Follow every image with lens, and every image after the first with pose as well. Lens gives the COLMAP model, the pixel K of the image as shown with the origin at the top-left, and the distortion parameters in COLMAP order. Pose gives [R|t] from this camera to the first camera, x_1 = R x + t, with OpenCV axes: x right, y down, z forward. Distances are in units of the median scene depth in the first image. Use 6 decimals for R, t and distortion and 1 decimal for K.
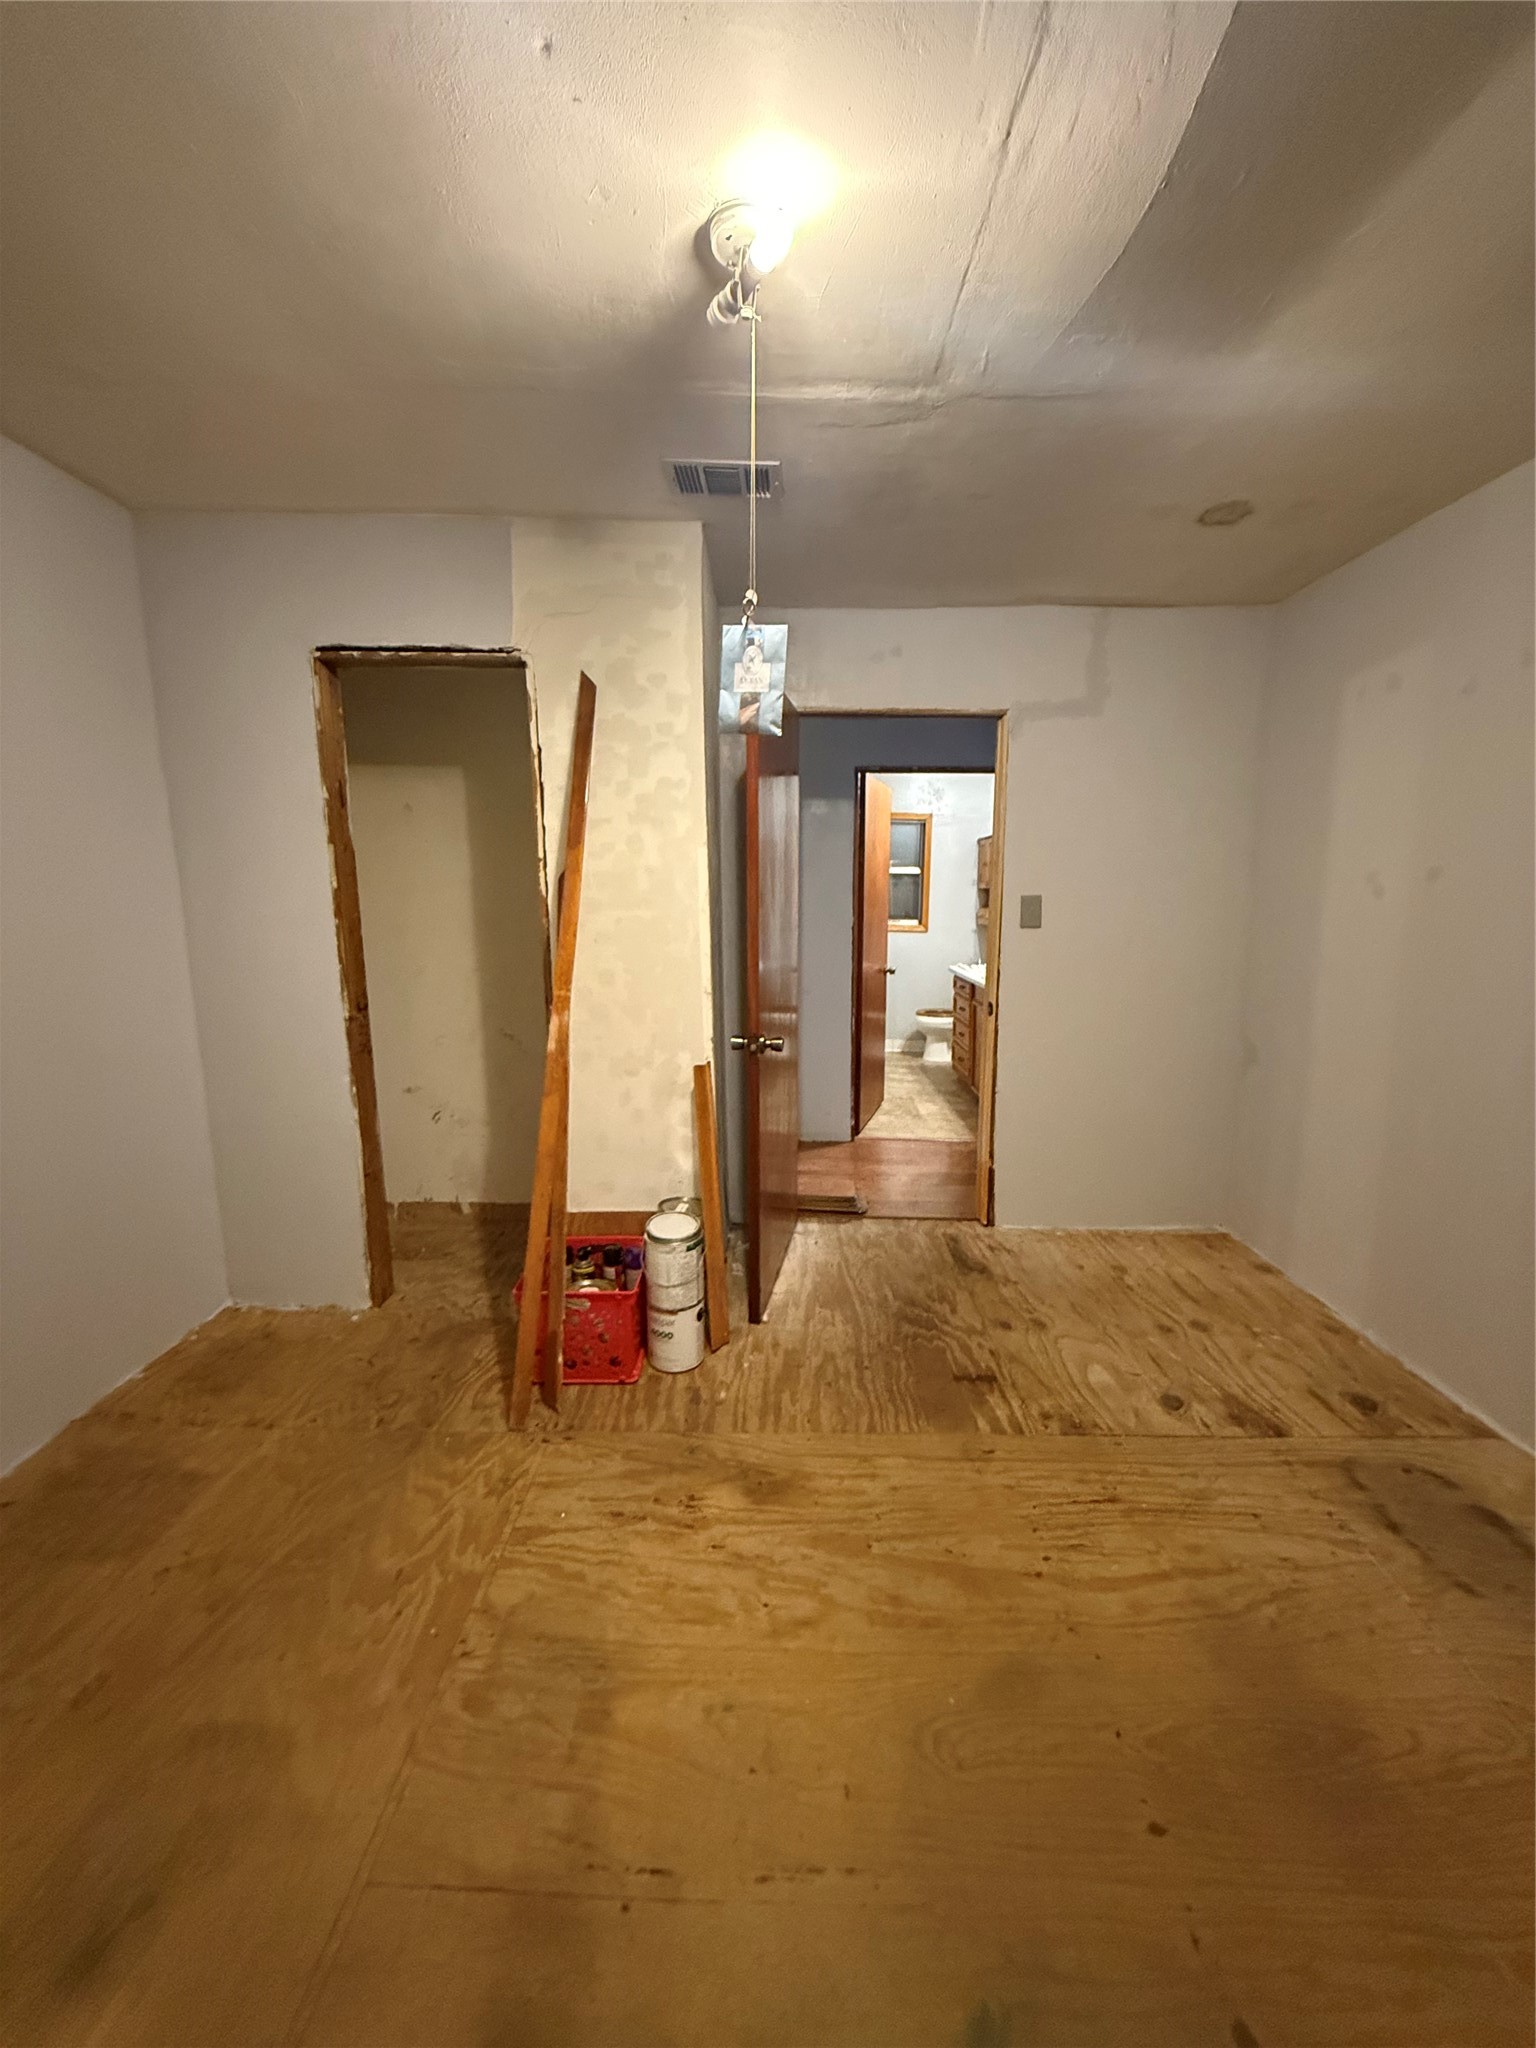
lens RADIAL K [[820.8, 0, 771.0], [0, 820.8, 1017.2], [0, 0, 1]] dist [0.000192, 0.000476]
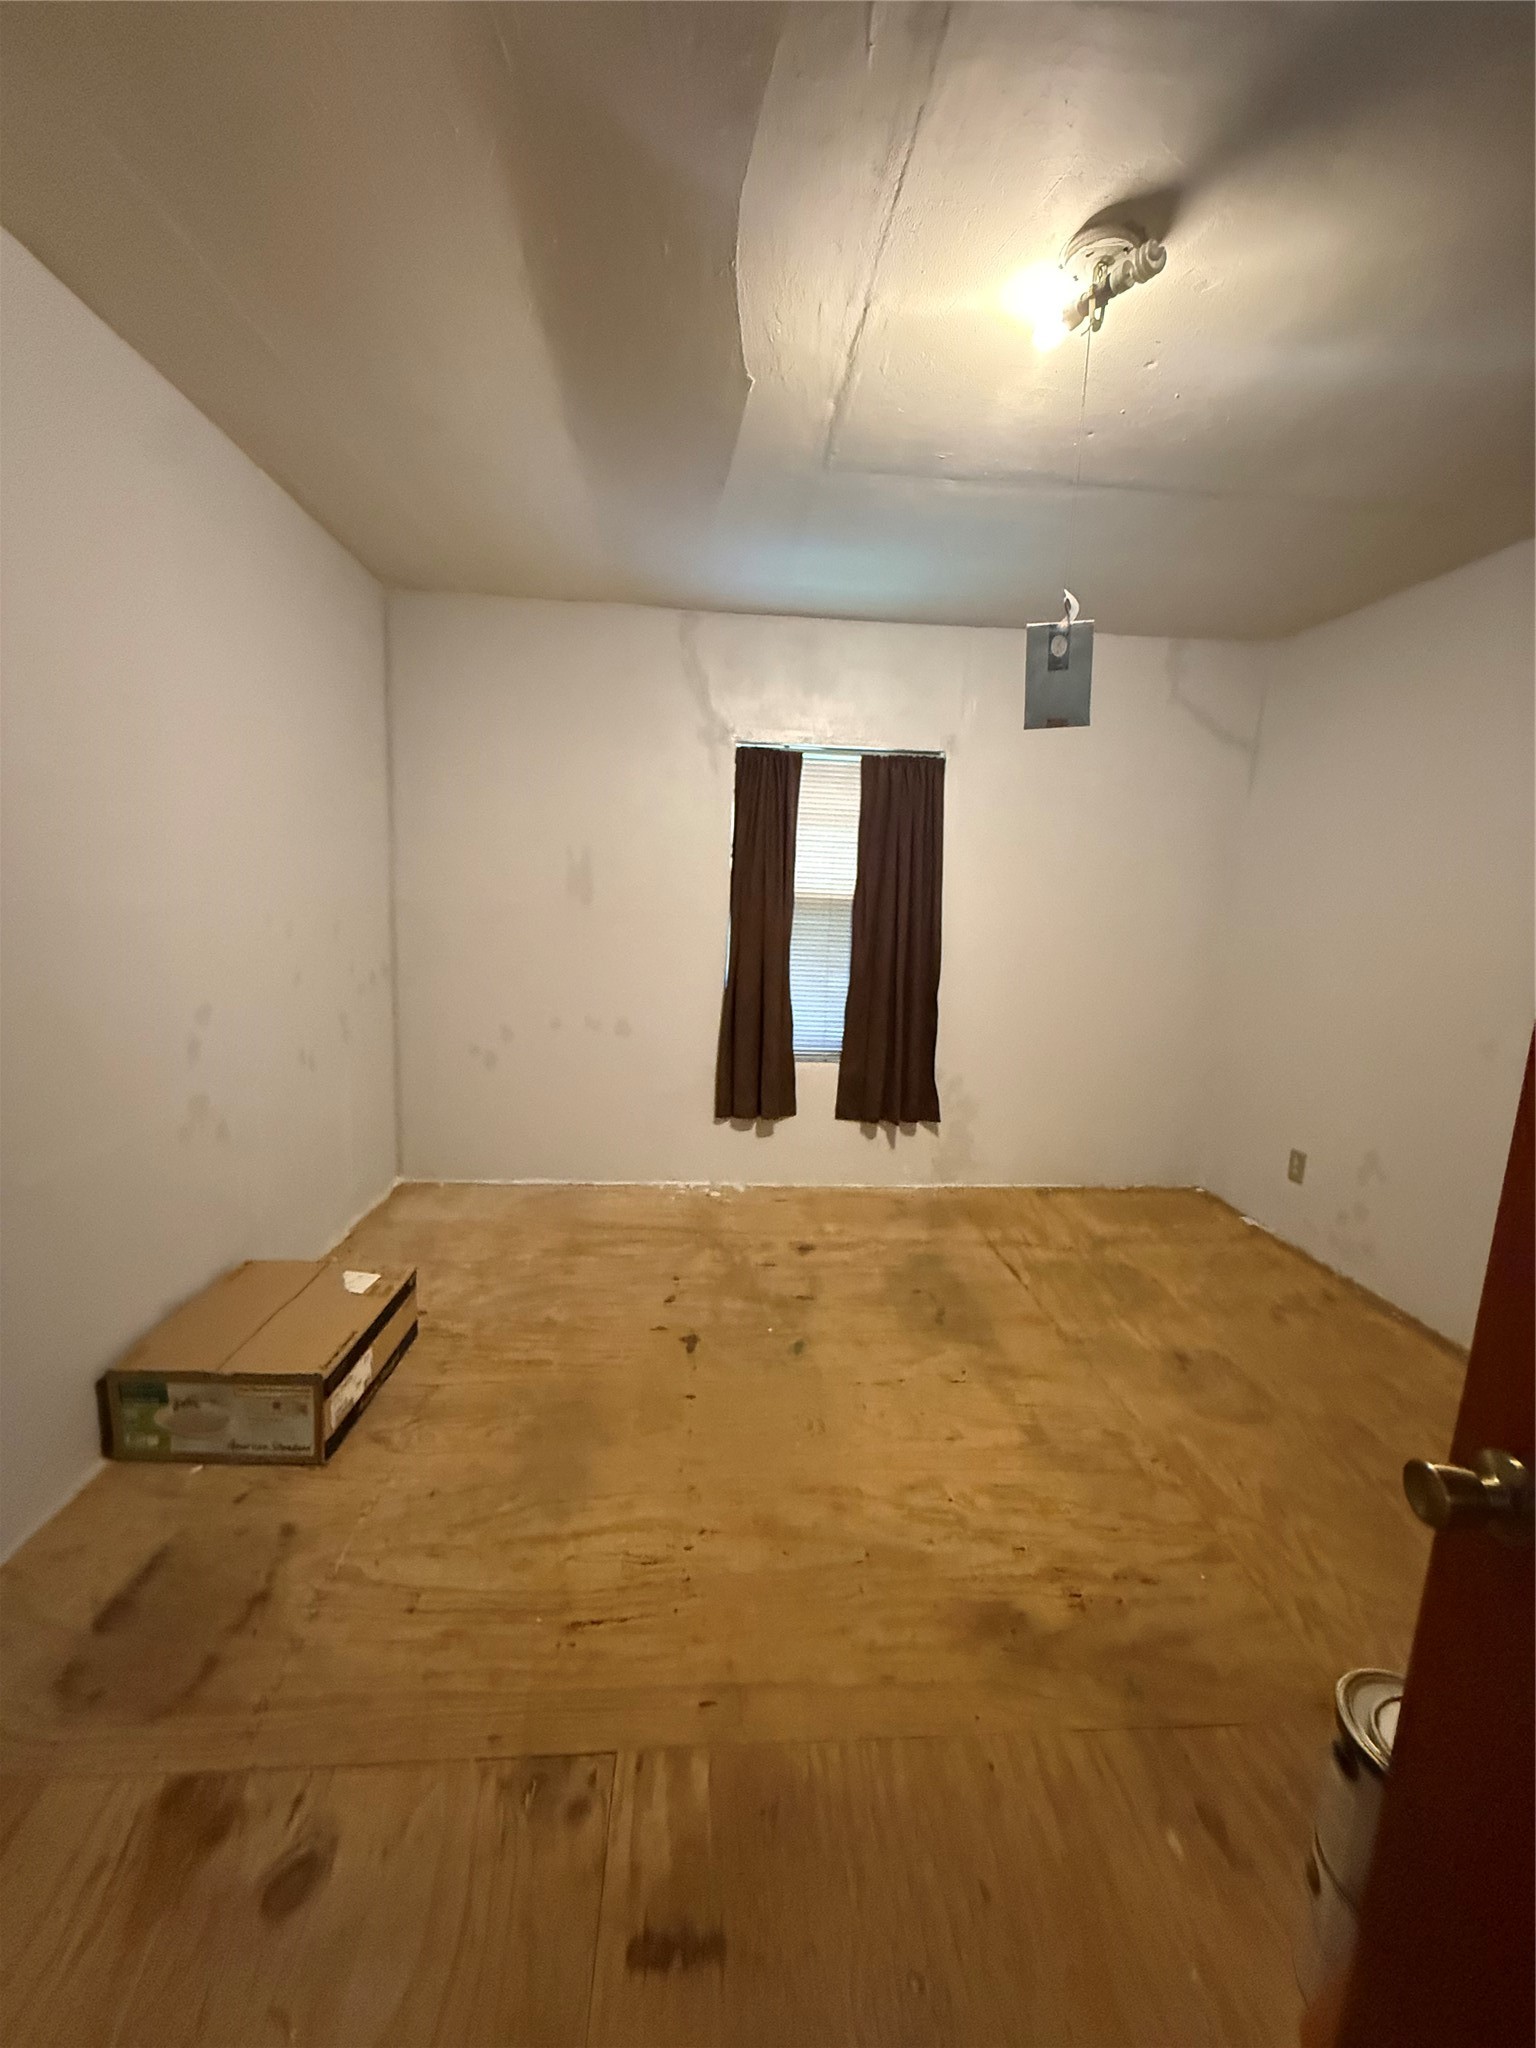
lens RADIAL K [[820.8, 0, 765.8], [0, 820.8, 1024.4], [0, 0, 1]] dist [0.000192, 0.000476]
pose [[-0.995345, -0.031138, -0.091207, 0.325298], [-0.058886, 0.945659, 0.319783, -0.232254], [0.076294, 0.323665, -0.943091, 1.601106]]
